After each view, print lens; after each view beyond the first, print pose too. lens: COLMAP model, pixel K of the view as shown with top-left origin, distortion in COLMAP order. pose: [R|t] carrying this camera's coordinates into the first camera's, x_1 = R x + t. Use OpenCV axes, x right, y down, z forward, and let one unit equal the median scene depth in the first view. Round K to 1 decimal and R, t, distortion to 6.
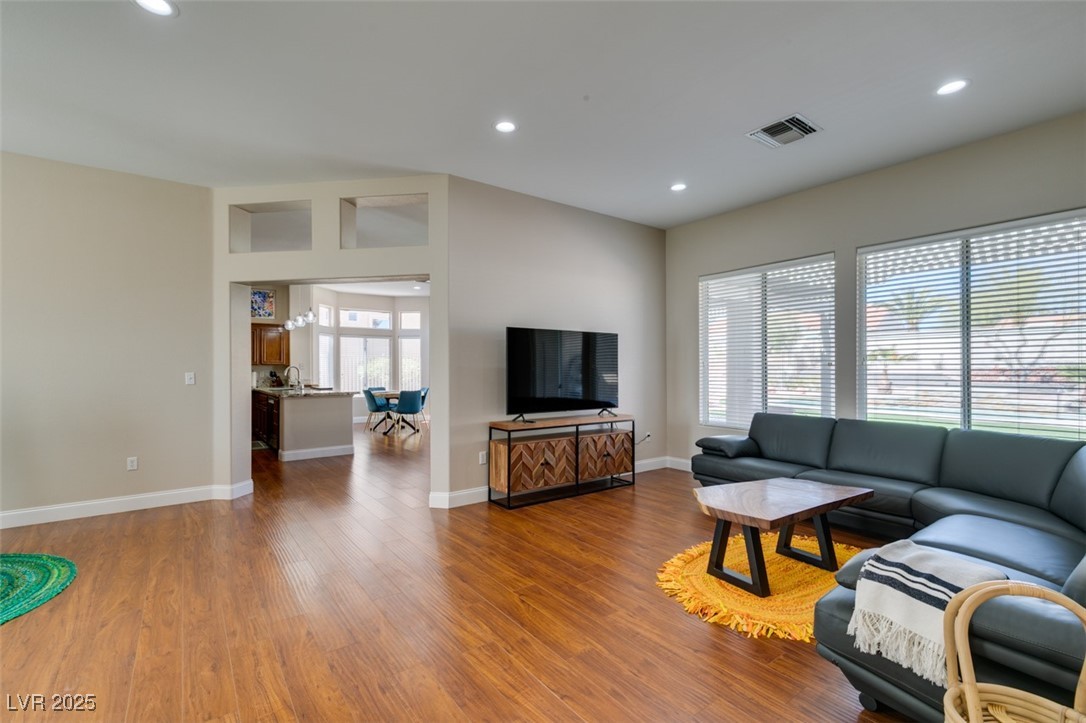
lens RADIAL K [[488.0, 0, 543.2], [0, 488.0, 367.2], [0, 0, 1]] dist [0.006608, -0.001439]
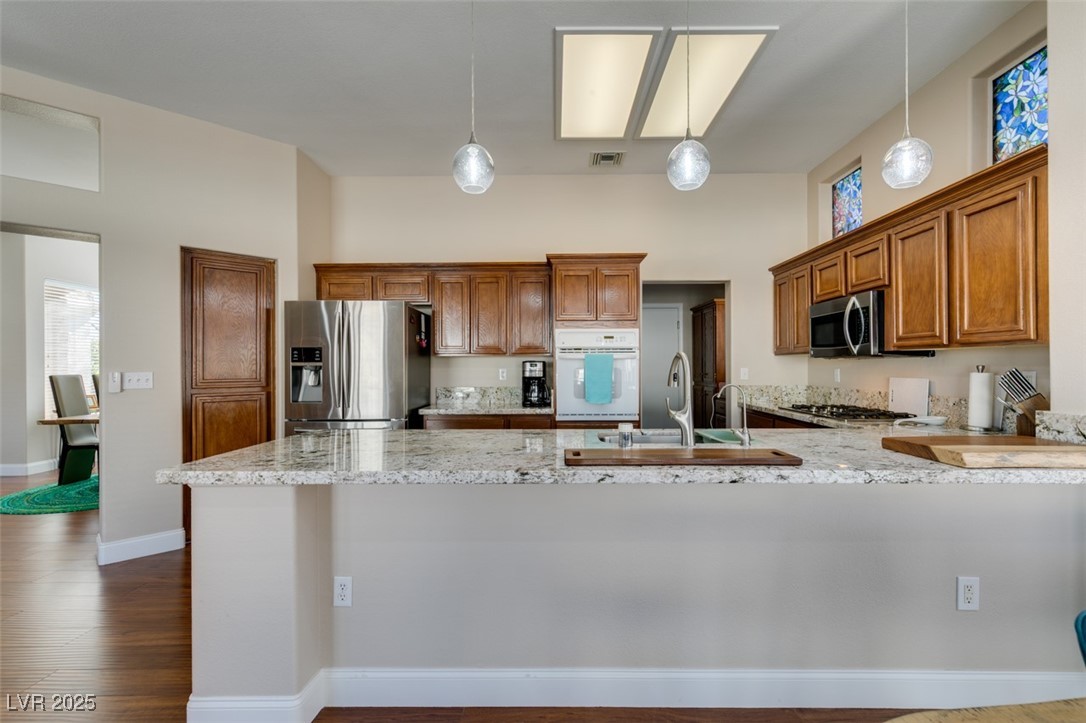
lens RADIAL K [[488.0, 0, 551.6], [0, 488.0, 364.2], [0, 0, 1]] dist [0.006608, -0.001439]
pose [[-0.602783, 0.006771, -0.797876, -0.472566], [0.009149, 0.999957, 0.001574, 0.005397], [0.797852, -0.006351, -0.602819, 1.962263]]
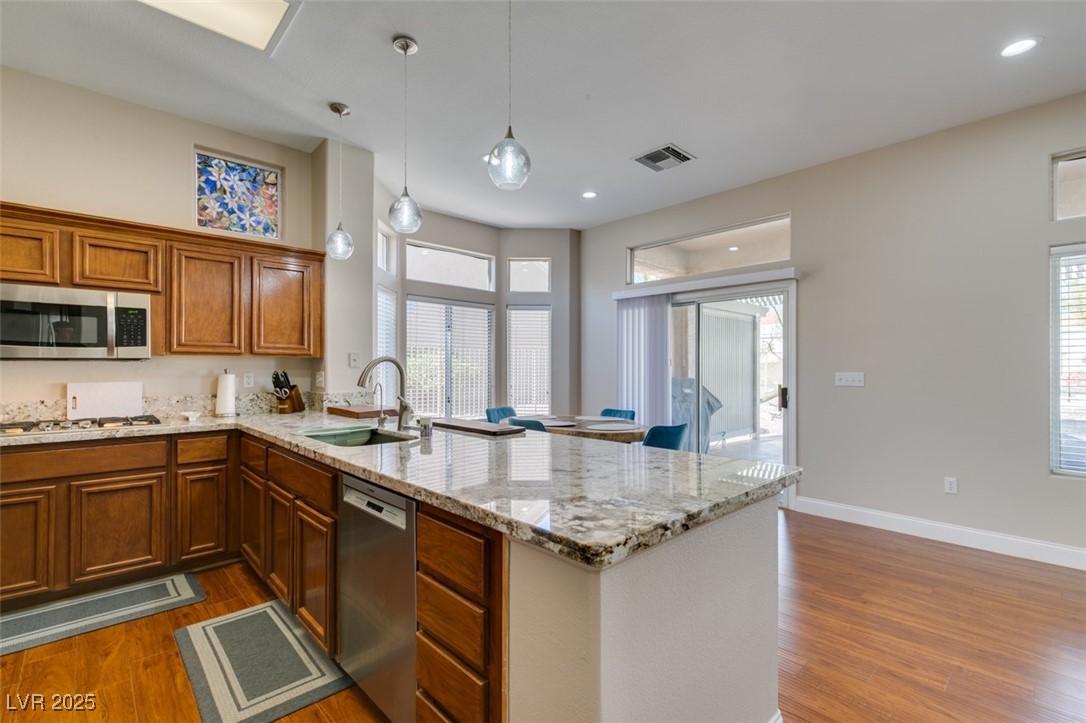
lens RADIAL K [[488.0, 0, 544.7], [0, 488.0, 366.1], [0, 0, 1]] dist [0.006608, -0.001439]
pose [[0.992917, 0.006257, 0.118645, -0.800363], [-0.005866, 0.999976, -0.003642, 0.007007], [-0.118665, 0.002920, 0.992930, 1.215351]]
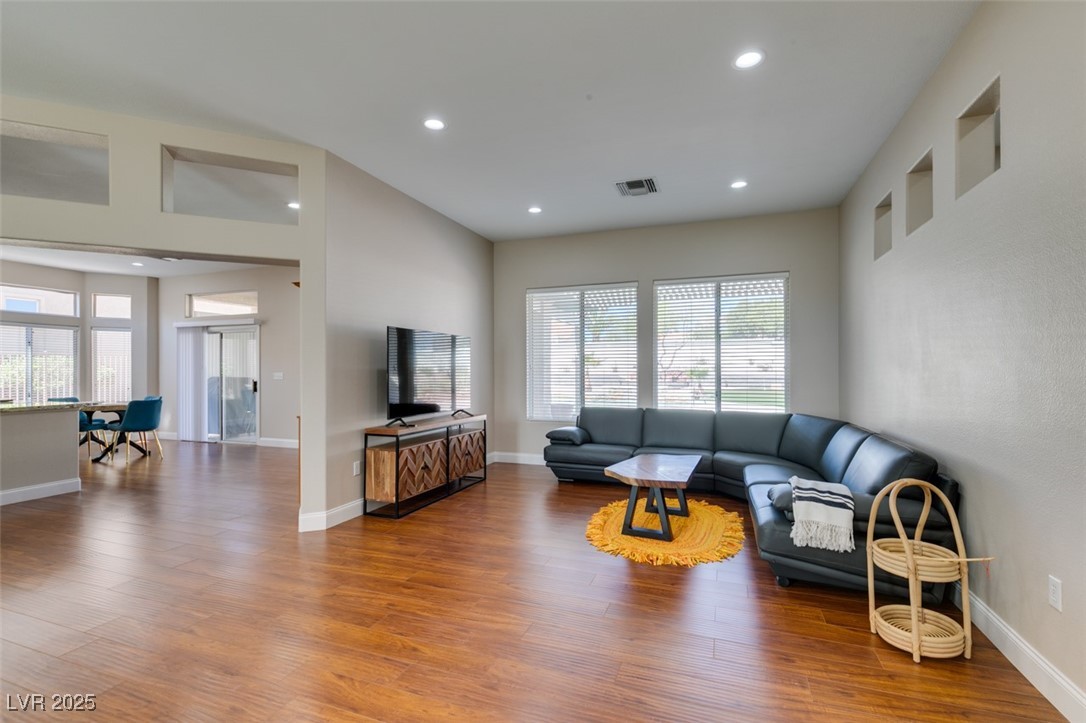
lens RADIAL K [[488.0, 0, 546.7], [0, 488.0, 369.6], [0, 0, 1]] dist [0.006608, -0.001439]
pose [[0.837635, 0.001342, 0.546229, -0.319045], [-0.000493, 0.999998, -0.001701, 0.002708], [-0.546230, 0.001155, 0.837634, 0.039428]]
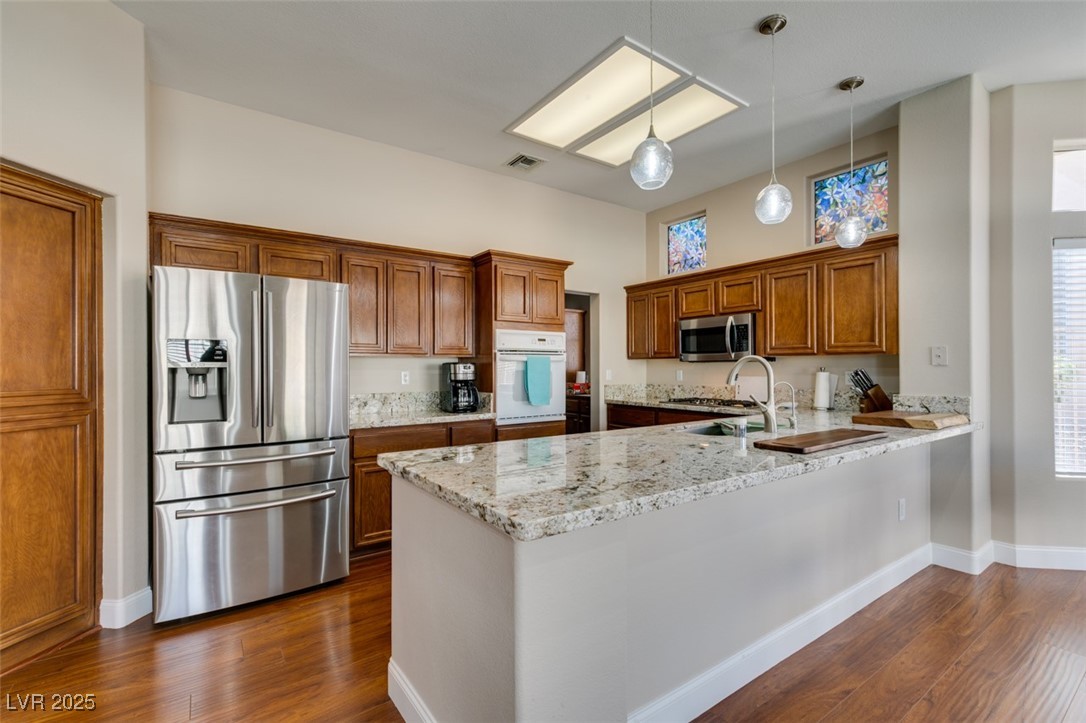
lens RADIAL K [[488.0, 0, 539.8], [0, 488.0, 366.1], [0, 0, 1]] dist [0.006608, -0.001439]
pose [[-0.024022, 0.003111, -0.999707, -0.352552], [0.004995, 0.999983, 0.002992, 0.004551], [0.999699, -0.004922, -0.024037, 1.554721]]
